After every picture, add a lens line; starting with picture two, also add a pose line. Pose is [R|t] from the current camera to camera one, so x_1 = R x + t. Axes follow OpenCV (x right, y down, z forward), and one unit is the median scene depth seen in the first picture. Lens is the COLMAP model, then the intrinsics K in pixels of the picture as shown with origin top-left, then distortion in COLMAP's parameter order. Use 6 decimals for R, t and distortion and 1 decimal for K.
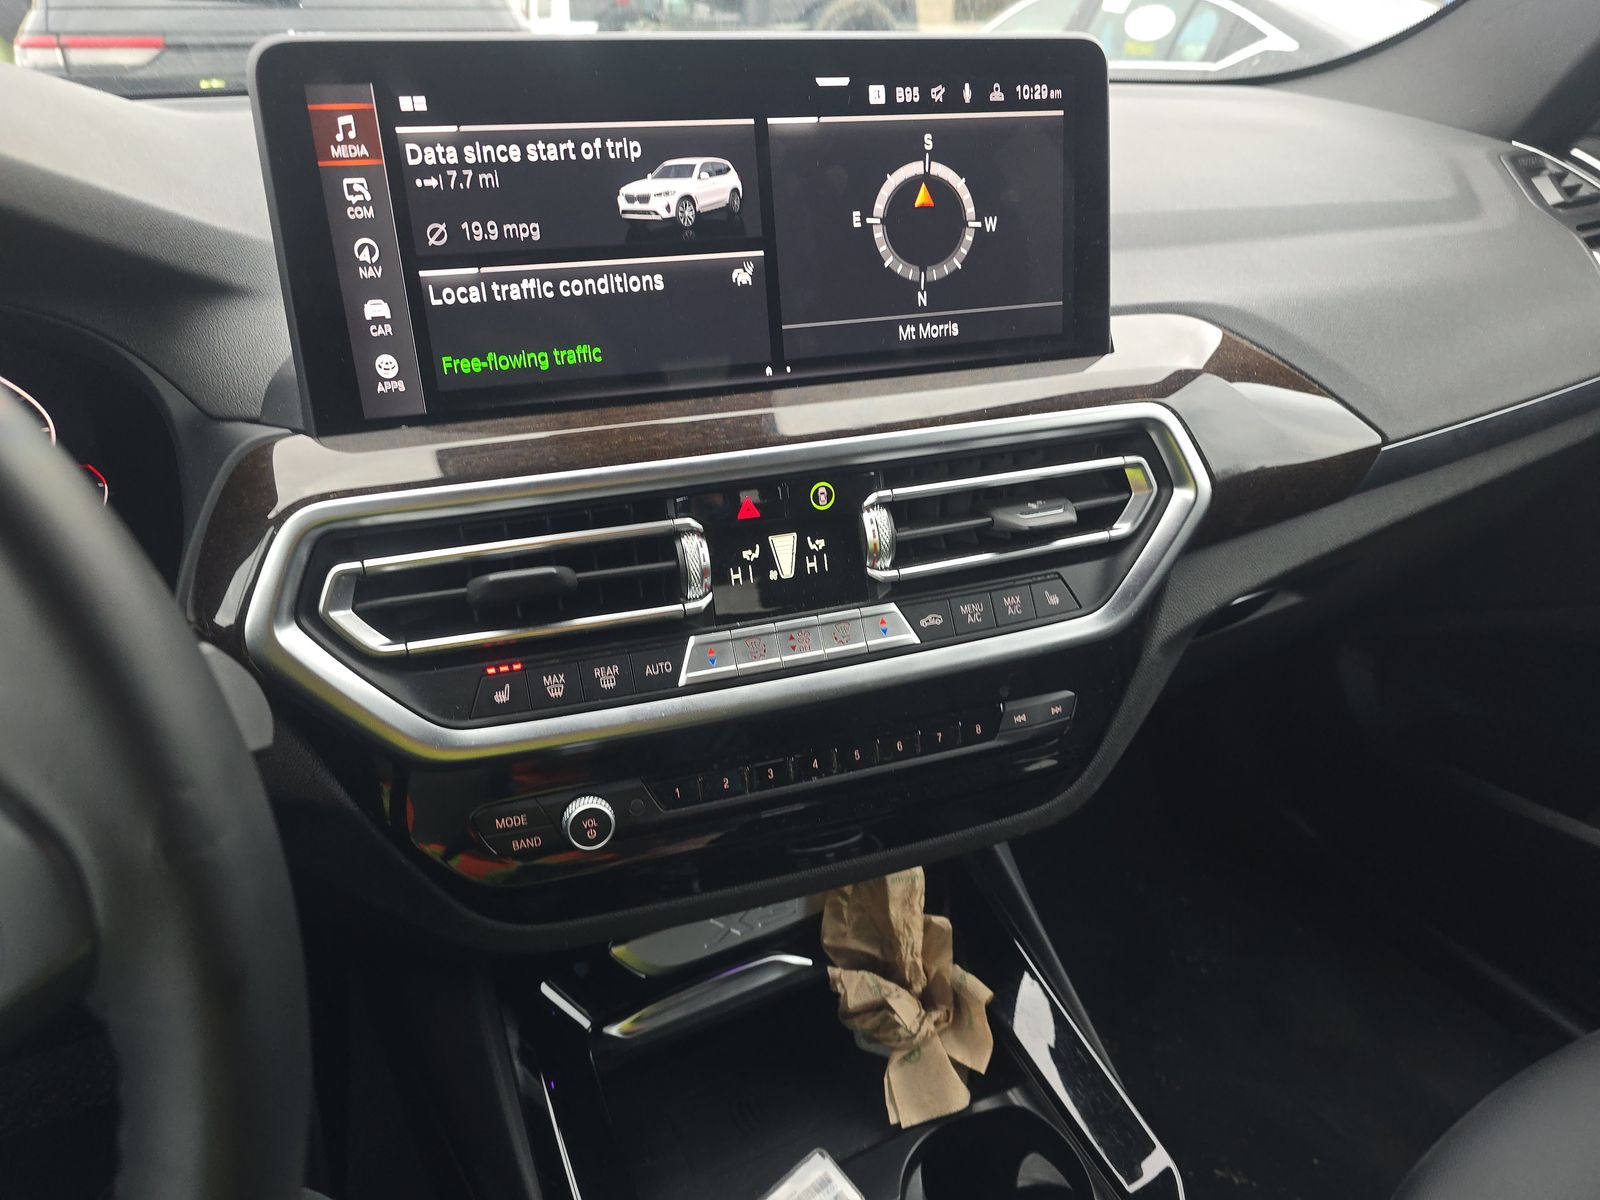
lens RADIAL K [[1056.1, 0, 800.0], [0, 1056.1, 600.0], [0, 0, 1]] dist [0.077115, -0.099989]
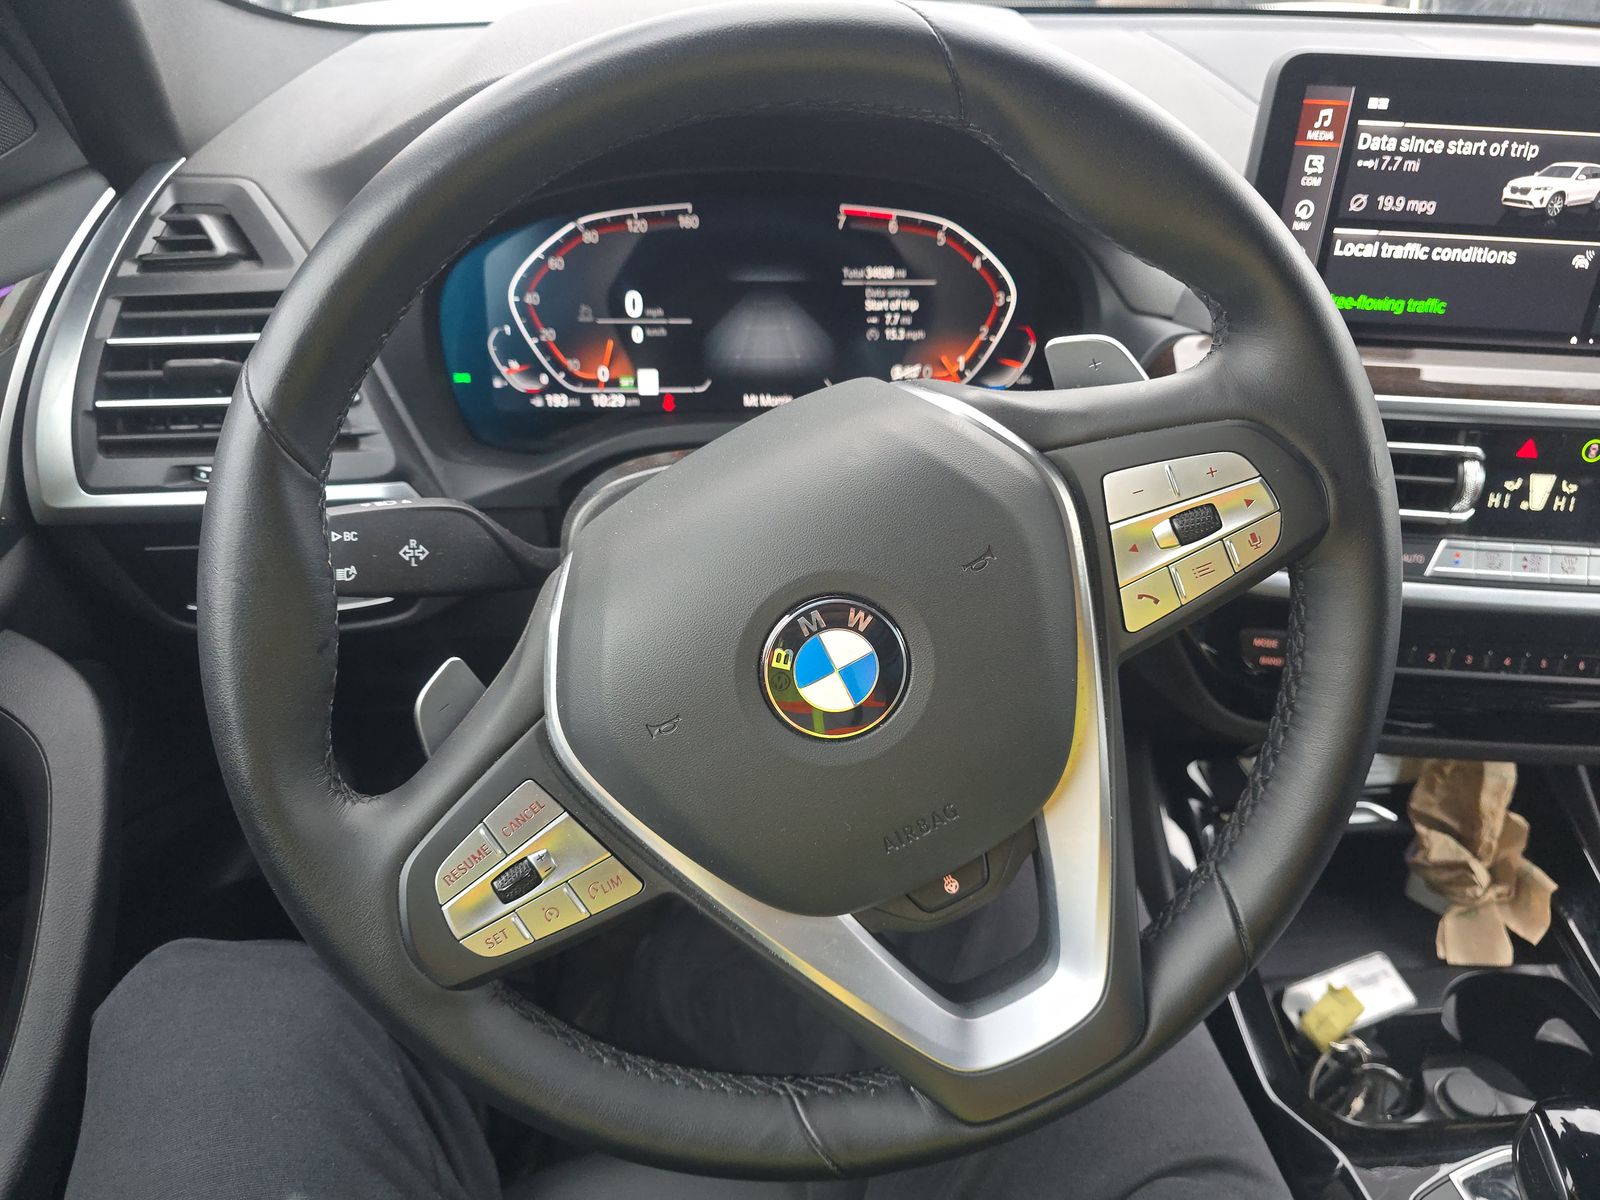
lens RADIAL K [[1079.6, 0, 801.5], [0, 1079.6, 588.9], [0, 0, 1]] dist [0.003500, -0.000812]
pose [[0.932961, 0.238499, -0.269634, -0.482910], [-0.206818, 0.968197, 0.140786, 0.072519], [0.294637, -0.075583, 0.952616, -0.492056]]
